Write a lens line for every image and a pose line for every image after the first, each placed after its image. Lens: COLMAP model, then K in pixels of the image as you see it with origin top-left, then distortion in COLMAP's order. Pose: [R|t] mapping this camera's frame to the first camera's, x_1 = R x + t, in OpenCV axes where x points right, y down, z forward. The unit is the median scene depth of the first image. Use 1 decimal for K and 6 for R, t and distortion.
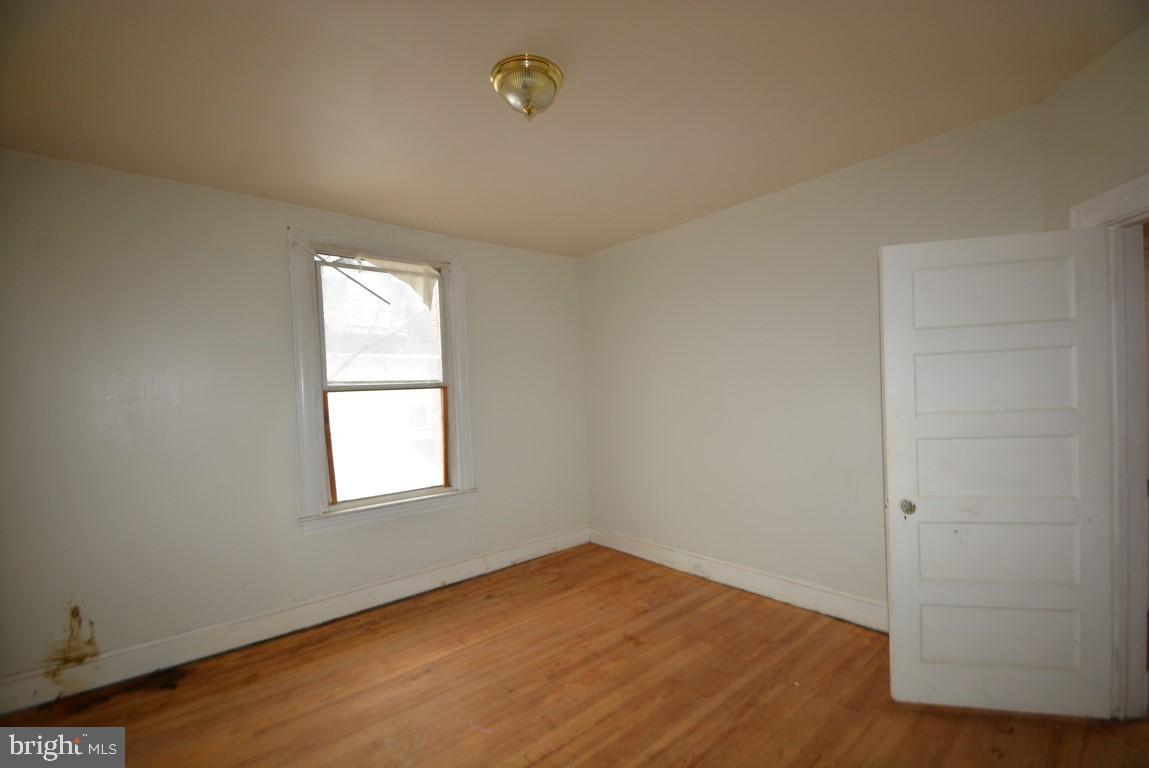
lens RADIAL K [[499.5, 0, 579.2], [0, 499.5, 389.0], [0, 0, 1]] dist [0.003258, -0.010719]
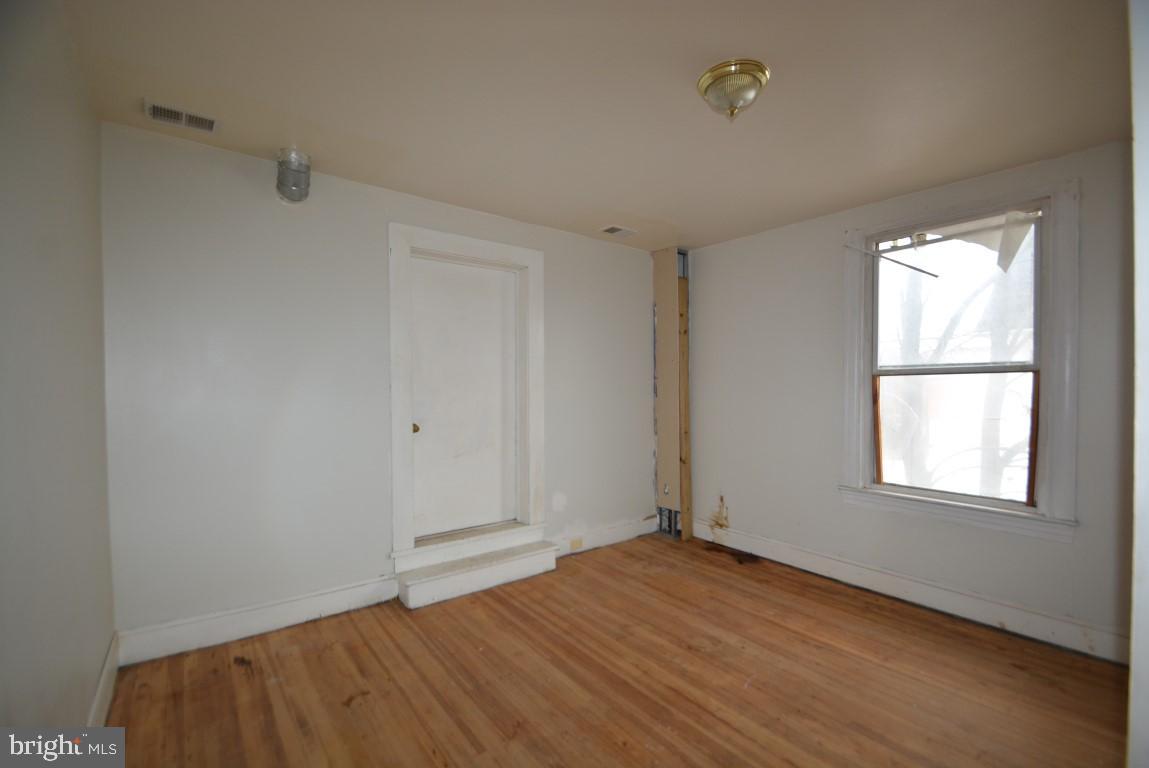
lens RADIAL K [[499.5, 0, 577.1], [0, 499.5, 384.8], [0, 0, 1]] dist [0.003258, -0.010719]
pose [[-0.069228, 0.032811, -0.997061, 0.639338], [0.010387, 0.999428, 0.032168, -0.017168], [0.997547, -0.008130, -0.069530, 0.487780]]
